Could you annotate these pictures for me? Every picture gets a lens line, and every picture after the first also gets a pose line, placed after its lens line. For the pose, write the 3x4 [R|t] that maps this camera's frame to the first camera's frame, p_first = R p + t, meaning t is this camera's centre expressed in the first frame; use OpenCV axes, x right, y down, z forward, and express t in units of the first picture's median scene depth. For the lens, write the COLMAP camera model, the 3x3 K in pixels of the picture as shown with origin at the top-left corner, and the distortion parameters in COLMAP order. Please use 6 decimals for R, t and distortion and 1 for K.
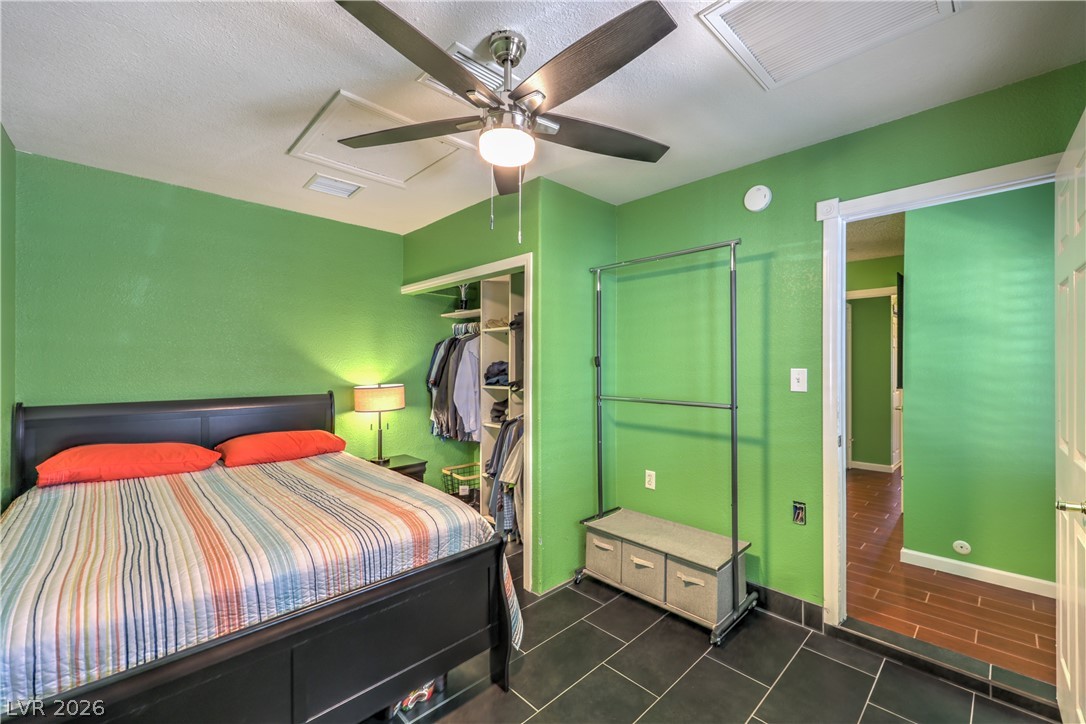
lens RADIAL K [[451.6, 0, 553.9], [0, 451.6, 378.0], [0, 0, 1]] dist [0.001002, 0.000177]
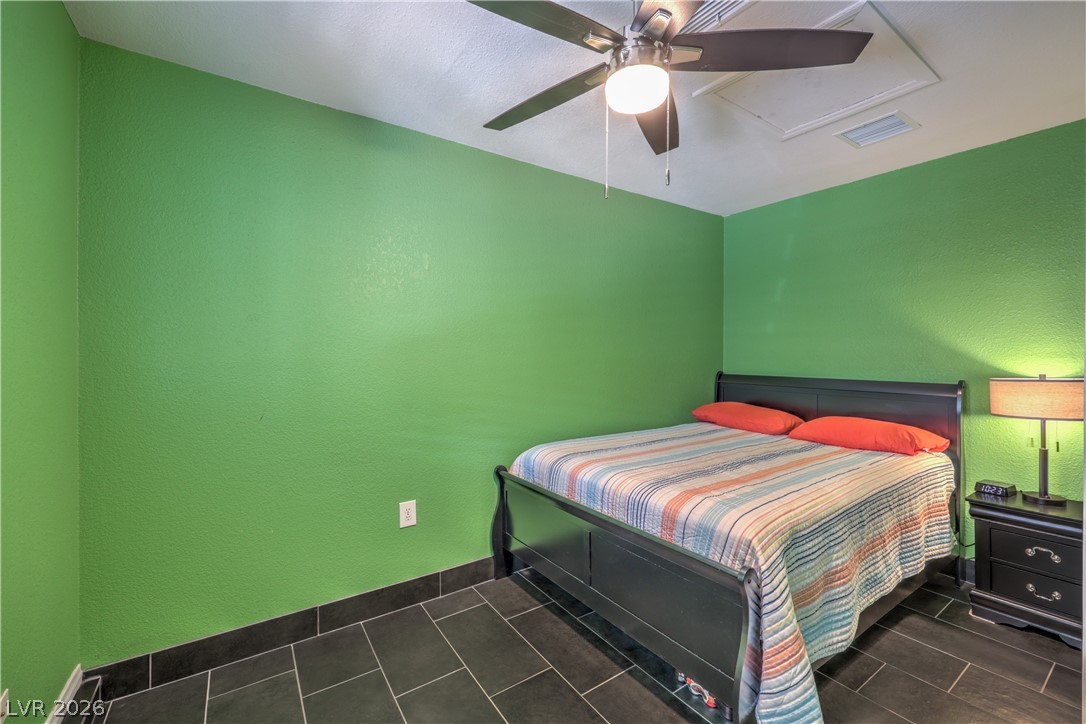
lens RADIAL K [[442.4, 0, 538.6], [0, 442.4, 369.6], [0, 0, 1]] dist [0.000709, 0.000075]
pose [[-0.186789, 0.032712, -0.981855, 0.459538], [-0.028707, 0.998837, 0.038740, 0.004042], [0.981980, 0.035423, -0.185633, 0.575196]]
